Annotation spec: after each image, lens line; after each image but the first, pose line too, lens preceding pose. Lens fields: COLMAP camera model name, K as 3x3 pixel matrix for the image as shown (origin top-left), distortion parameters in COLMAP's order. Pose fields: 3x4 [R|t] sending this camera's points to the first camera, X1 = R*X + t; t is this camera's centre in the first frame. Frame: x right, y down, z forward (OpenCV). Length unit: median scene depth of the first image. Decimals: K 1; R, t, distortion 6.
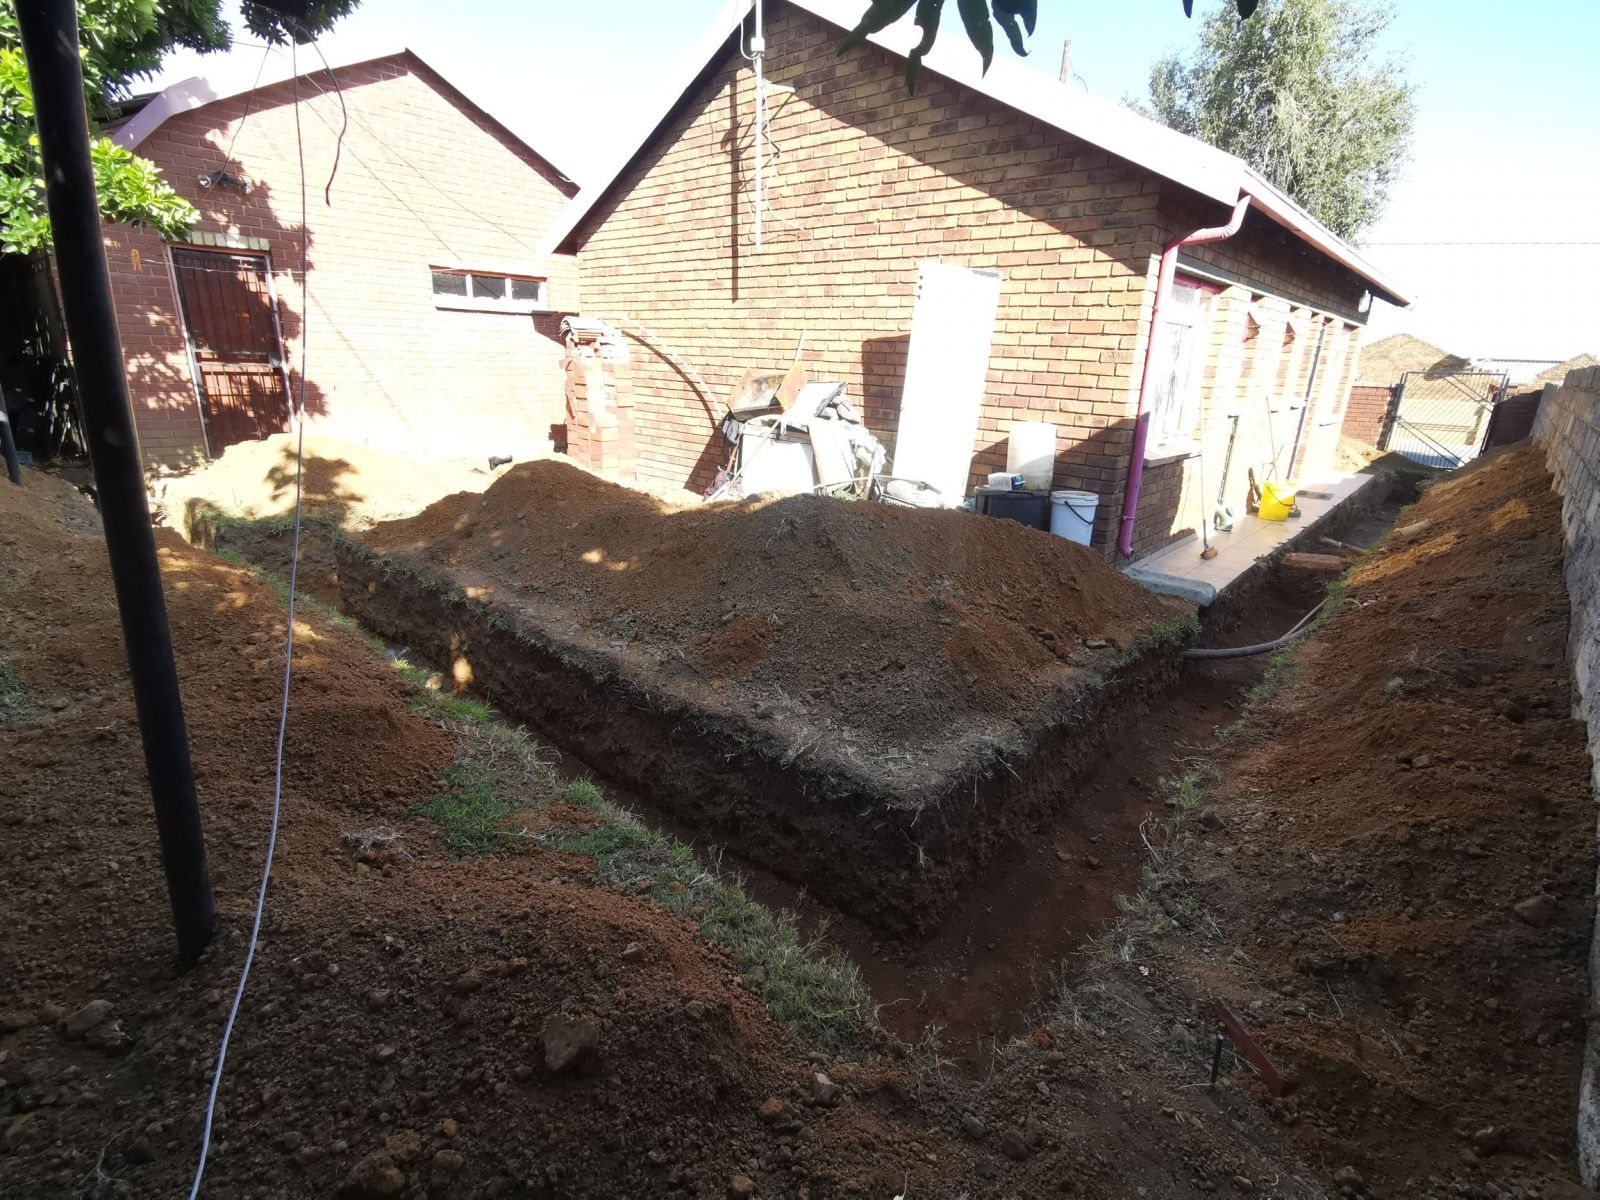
lens RADIAL K [[775.0, 0, 800.0], [0, 775.0, 600.0], [0, 0, 1]] dist [0.008723, 0.000351]
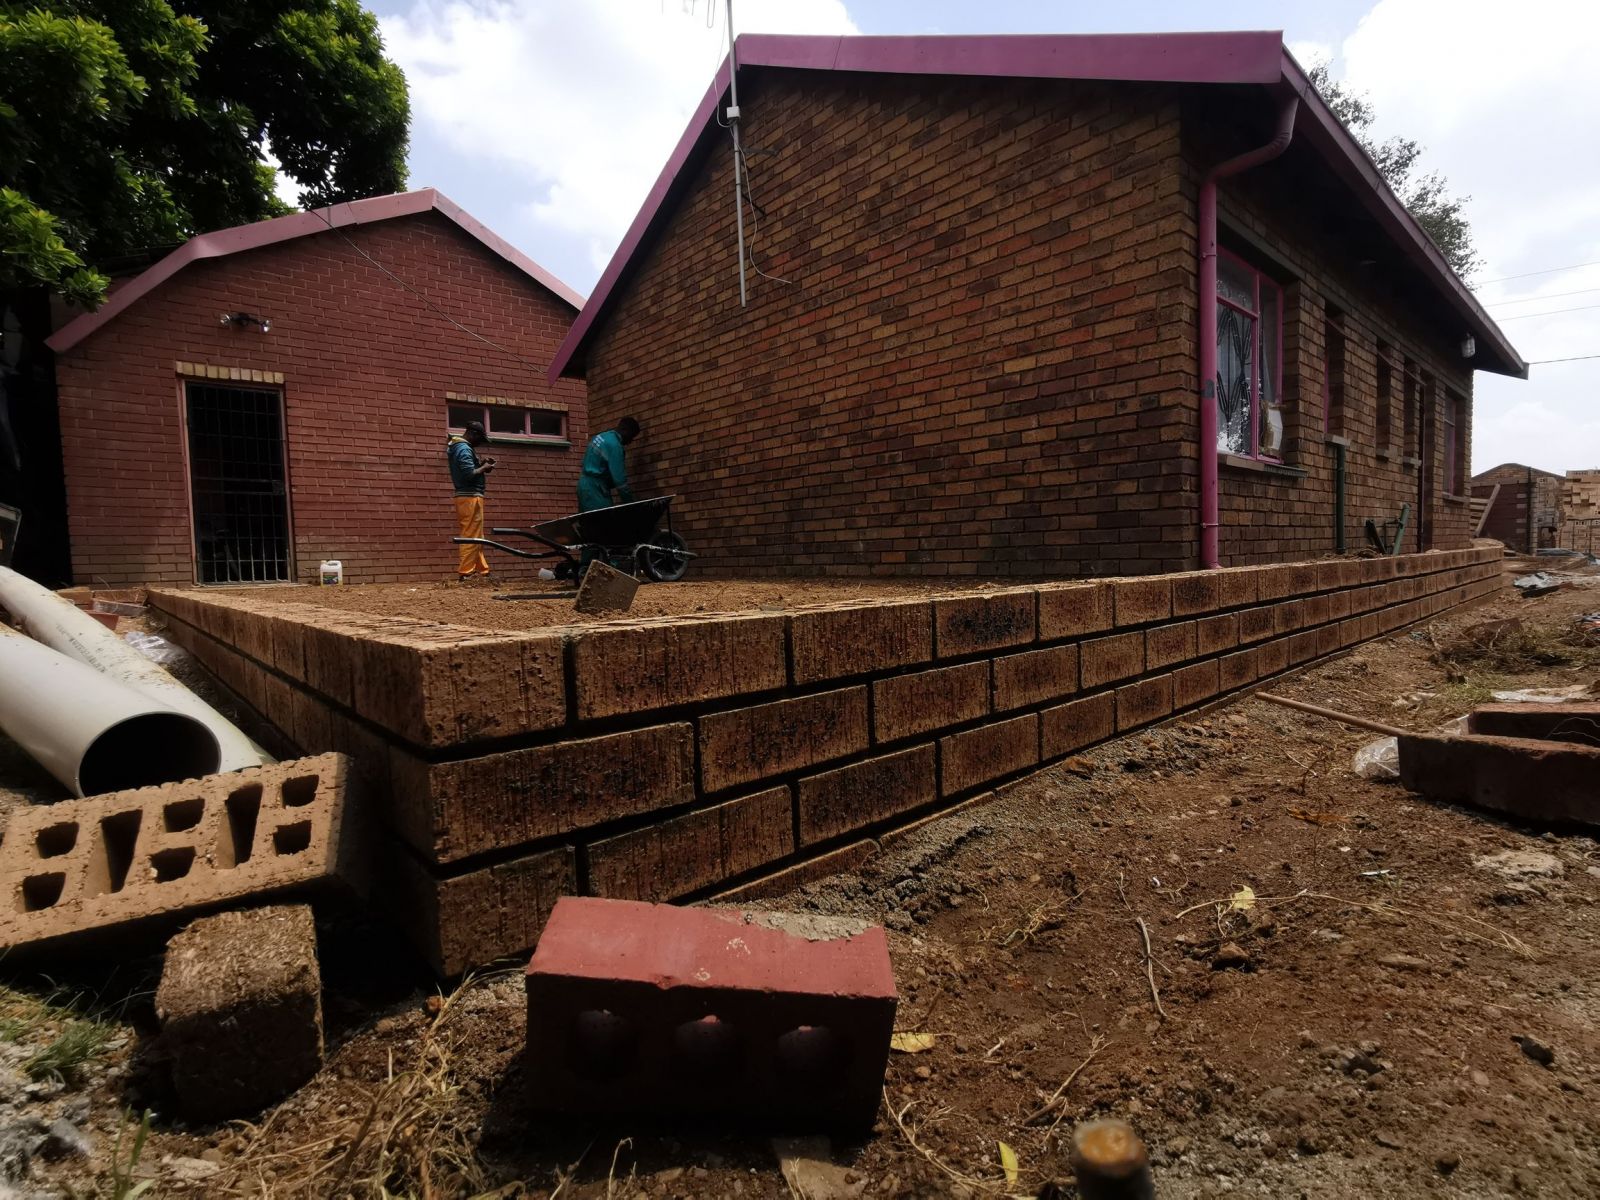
lens RADIAL K [[775.0, 0, 800.0], [0, 775.0, 600.0], [0, 0, 1]] dist [0.008723, 0.000351]
pose [[0.992922, -0.059148, -0.102995, 0.091700], [0.031581, 0.967439, -0.251125, 0.123822], [0.114495, 0.246095, 0.962459, 0.220560]]
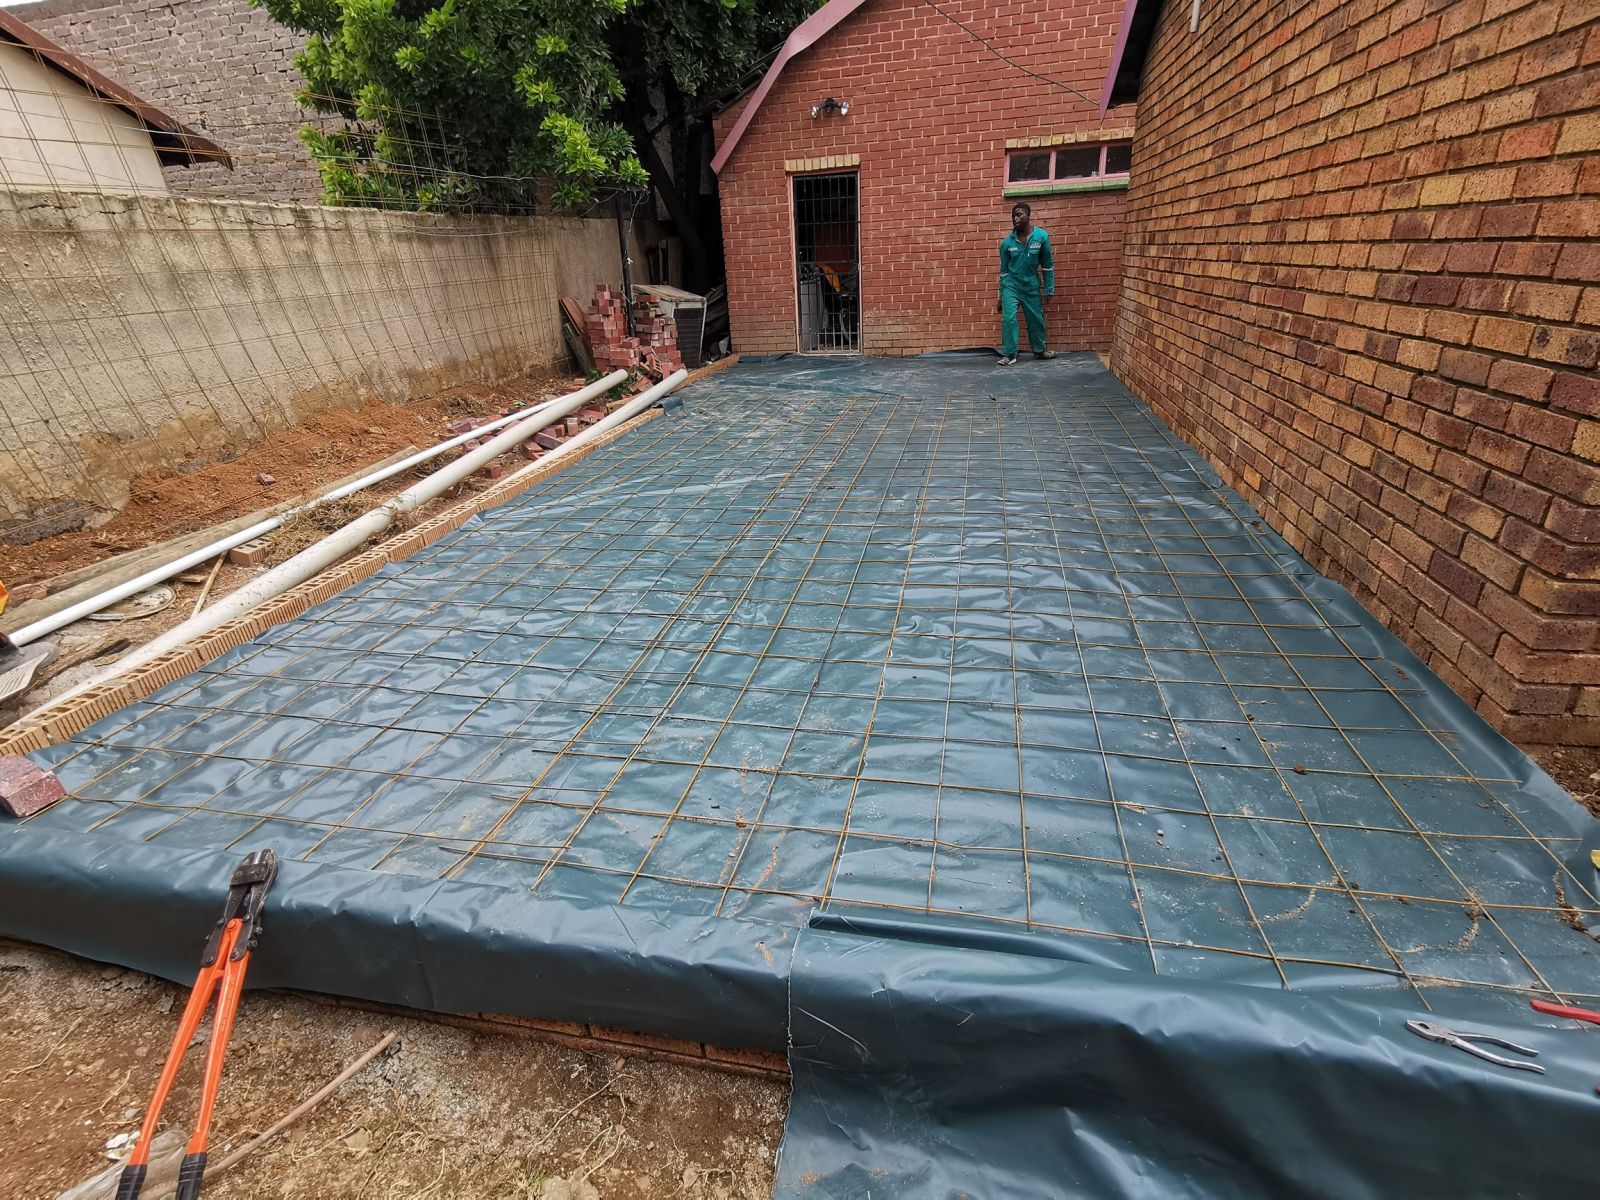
lens RADIAL K [[775.0, 0, 800.0], [0, 775.0, 600.0], [0, 0, 1]] dist [0.008723, 0.000351]
pose [[0.505159, 0.293434, -0.811610, 0.440330], [-0.192533, 0.955040, 0.225455, -0.117636], [0.841276, 0.042371, 0.538942, 0.462978]]
